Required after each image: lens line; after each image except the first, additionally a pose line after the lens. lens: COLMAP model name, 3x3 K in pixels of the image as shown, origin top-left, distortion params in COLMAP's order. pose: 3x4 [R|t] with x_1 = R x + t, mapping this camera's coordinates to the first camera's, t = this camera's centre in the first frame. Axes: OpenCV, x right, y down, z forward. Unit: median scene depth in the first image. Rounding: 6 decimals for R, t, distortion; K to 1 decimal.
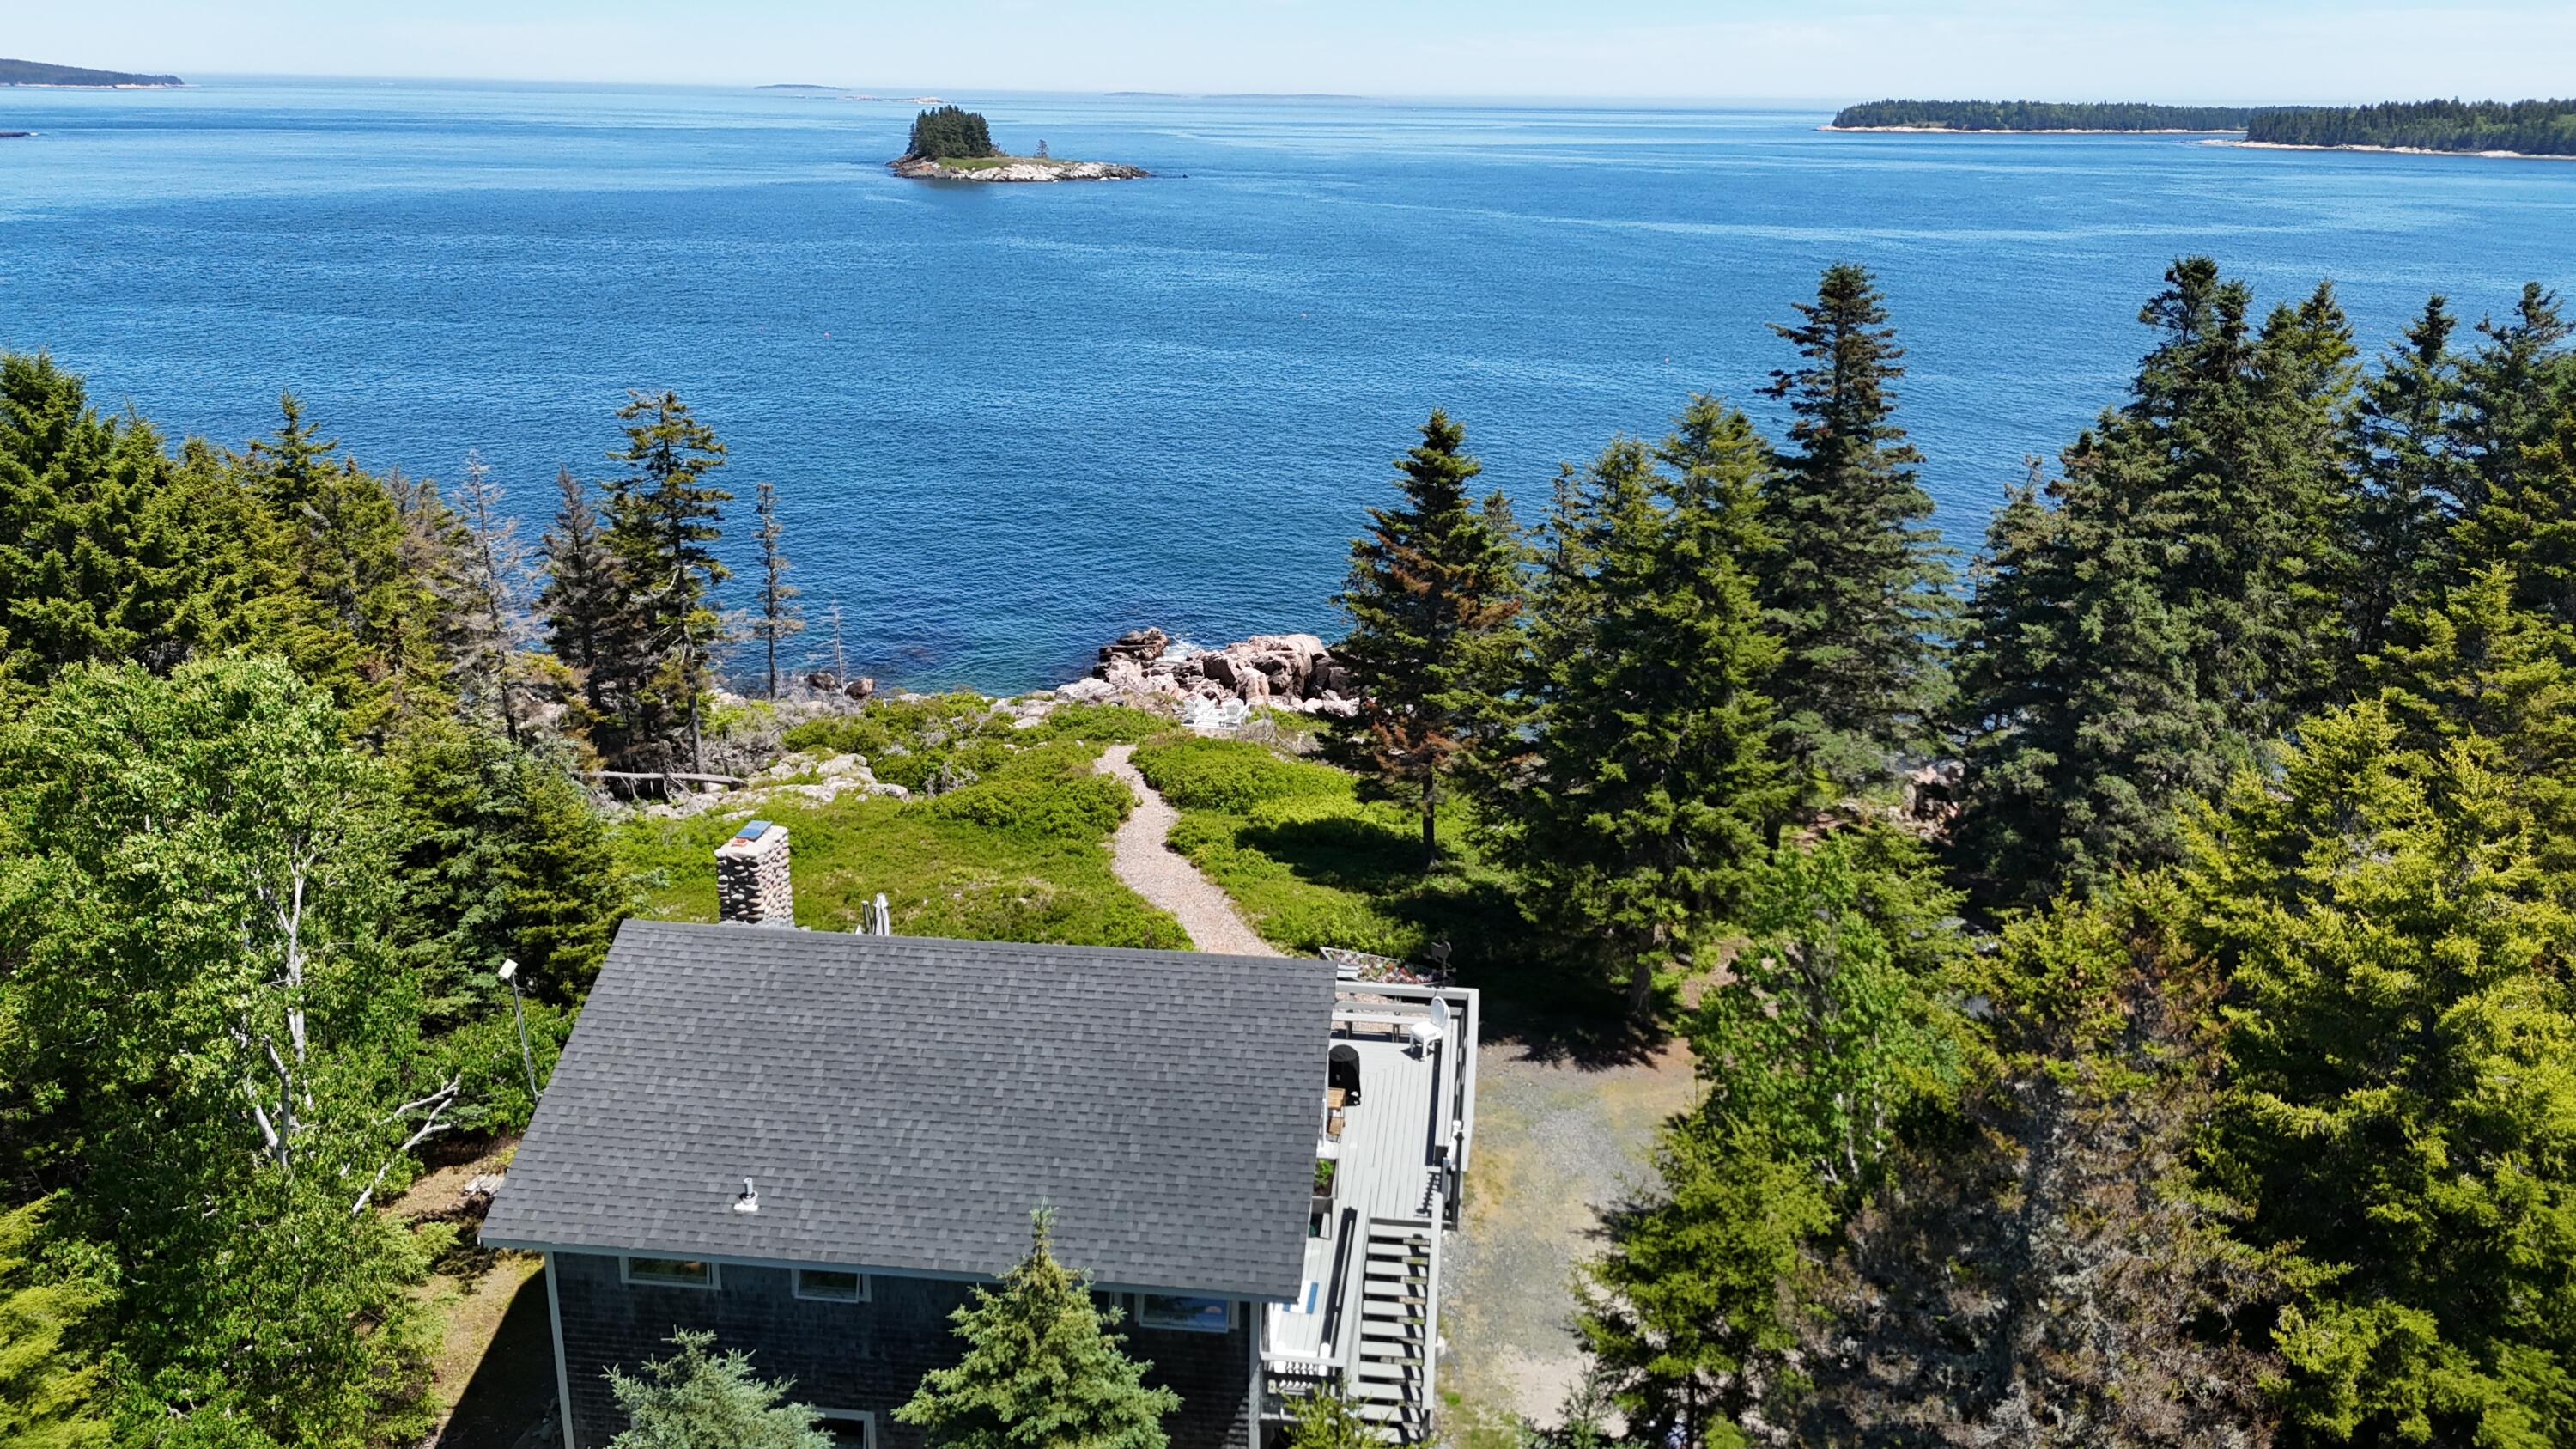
lens RADIAL K [[1889.7, 0, 1307.1], [0, 1889.7, 723.6], [0, 0, 1]] dist [0.070058, -0.064826]
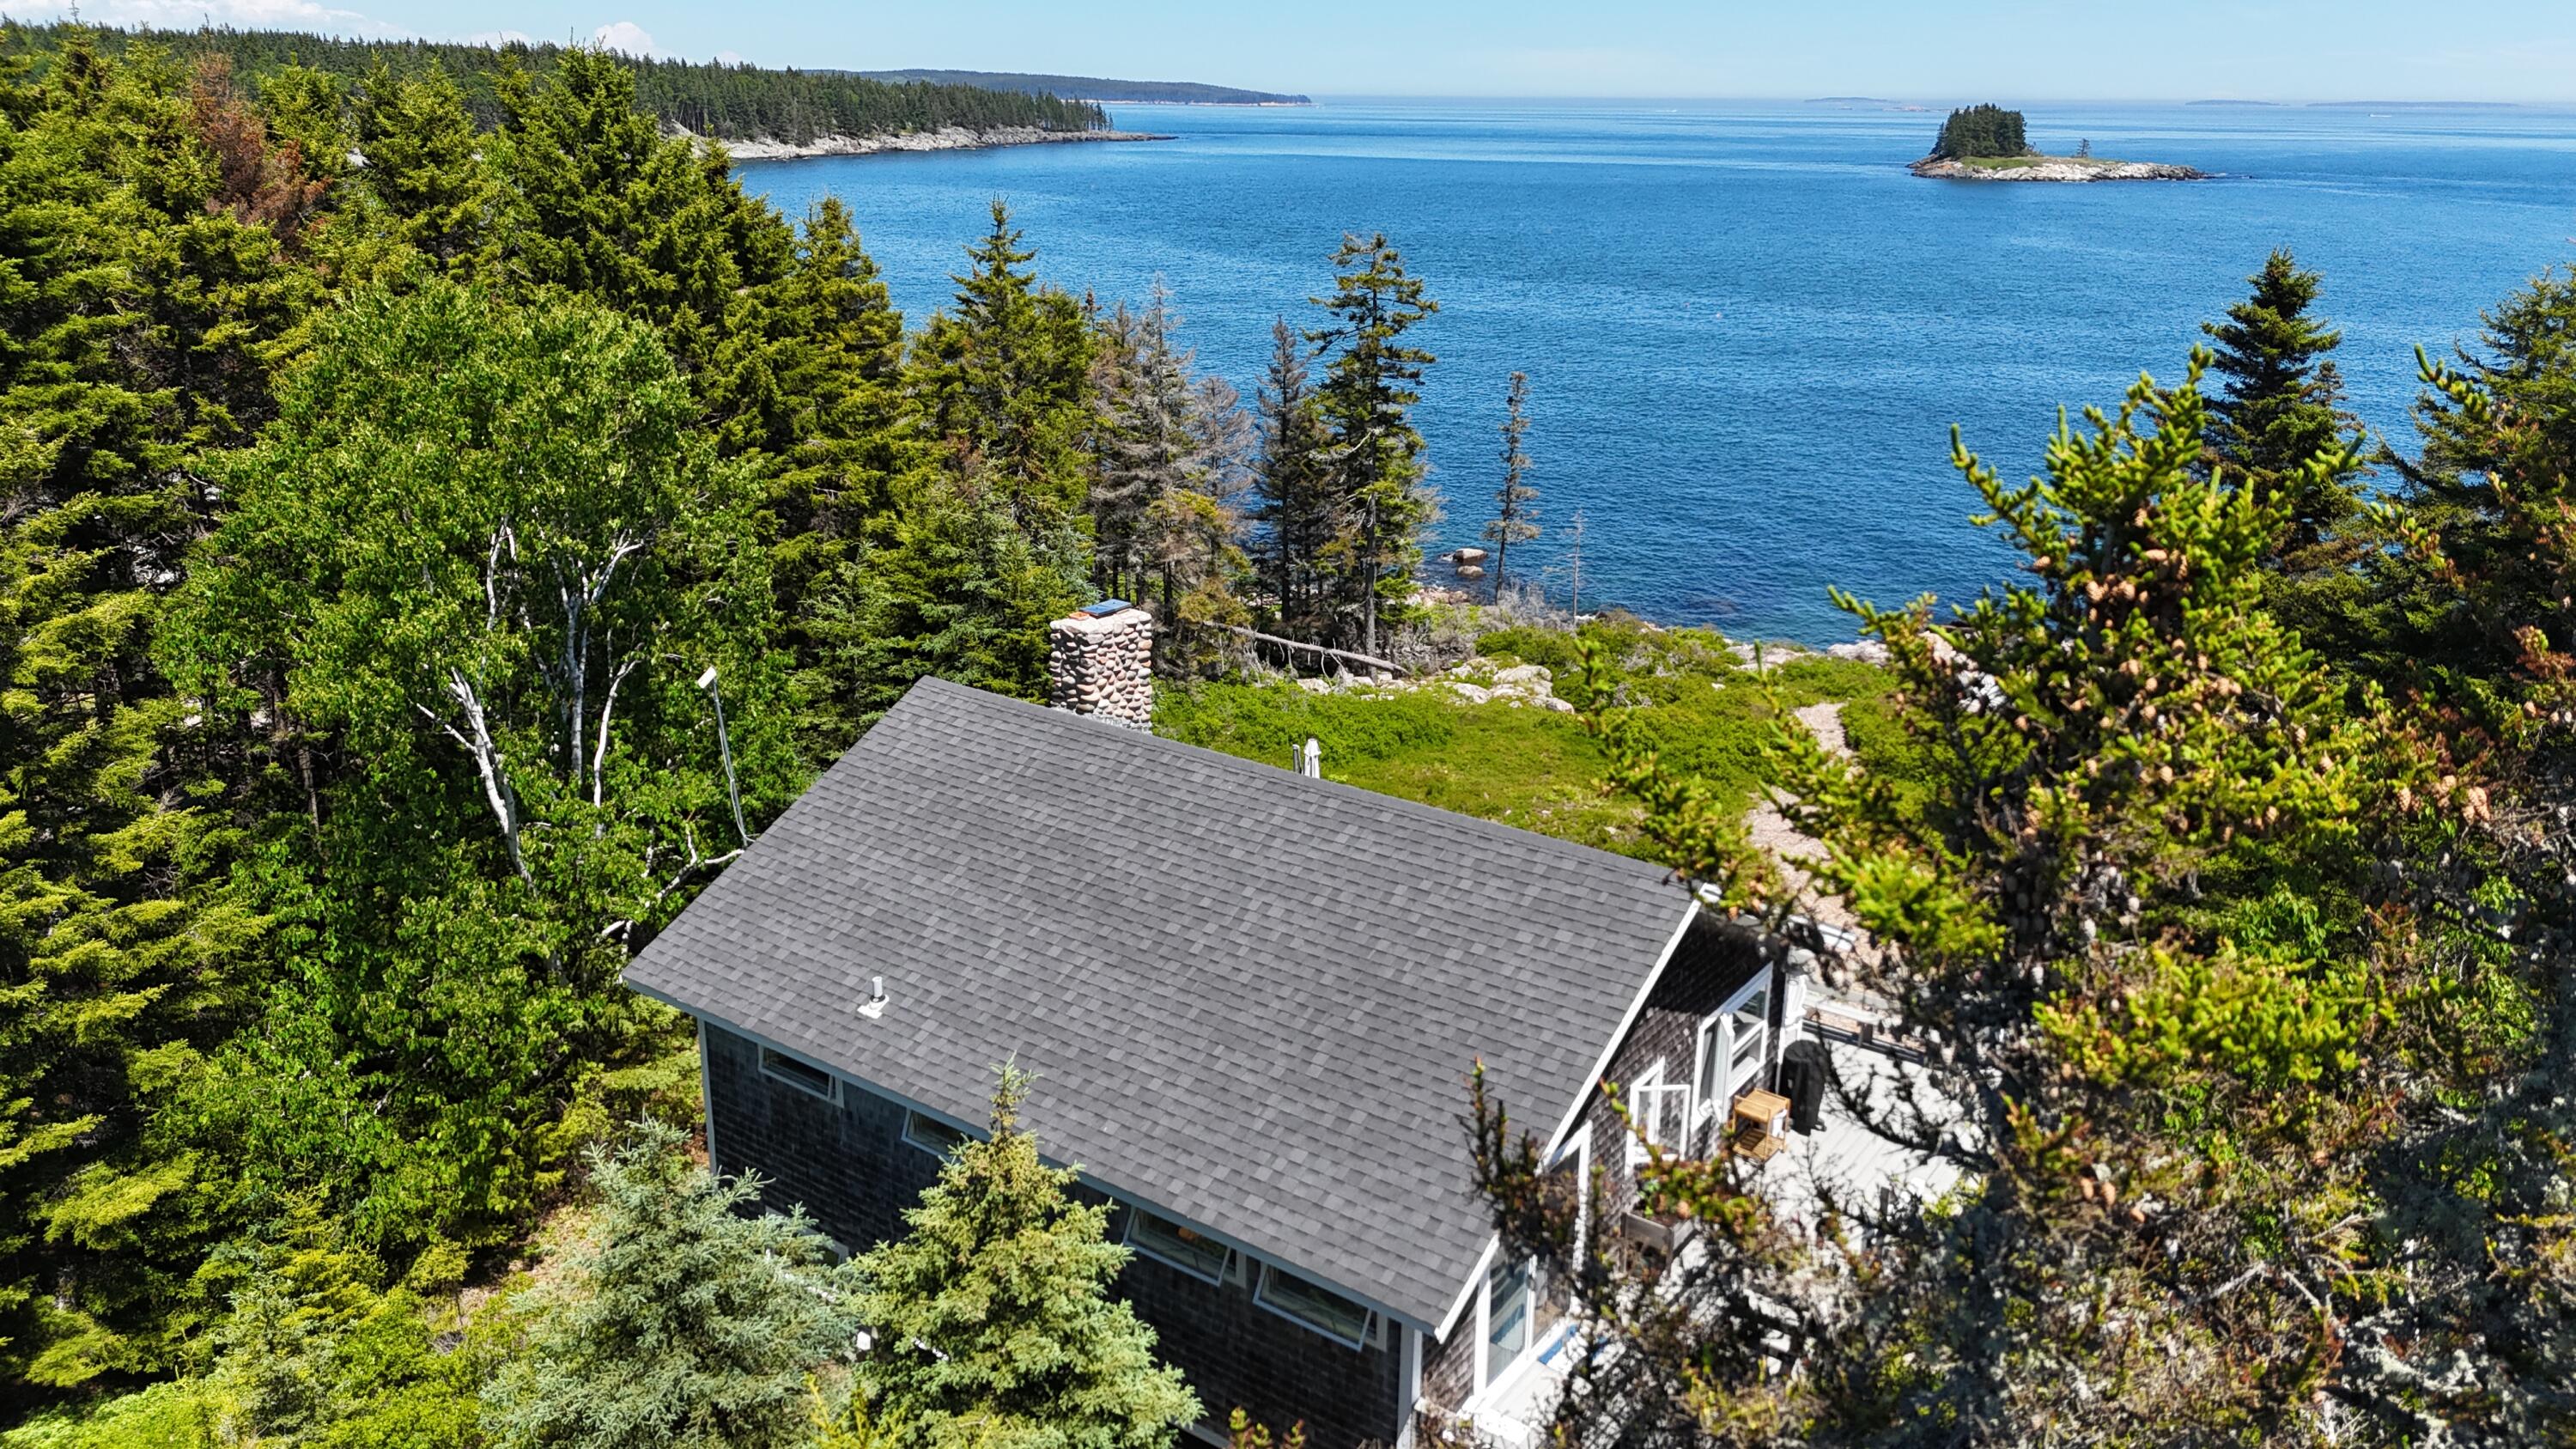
lens RADIAL K [[1889.7, 0, 1291.4], [0, 1889.7, 739.7], [0, 0, 1]] dist [0.070058, -0.064826]
pose [[0.868794, 0.155298, -0.470191, 0.103840], [-0.154956, 0.987123, 0.039713, 0.039694], [0.470304, 0.038356, 0.881671, 0.182452]]
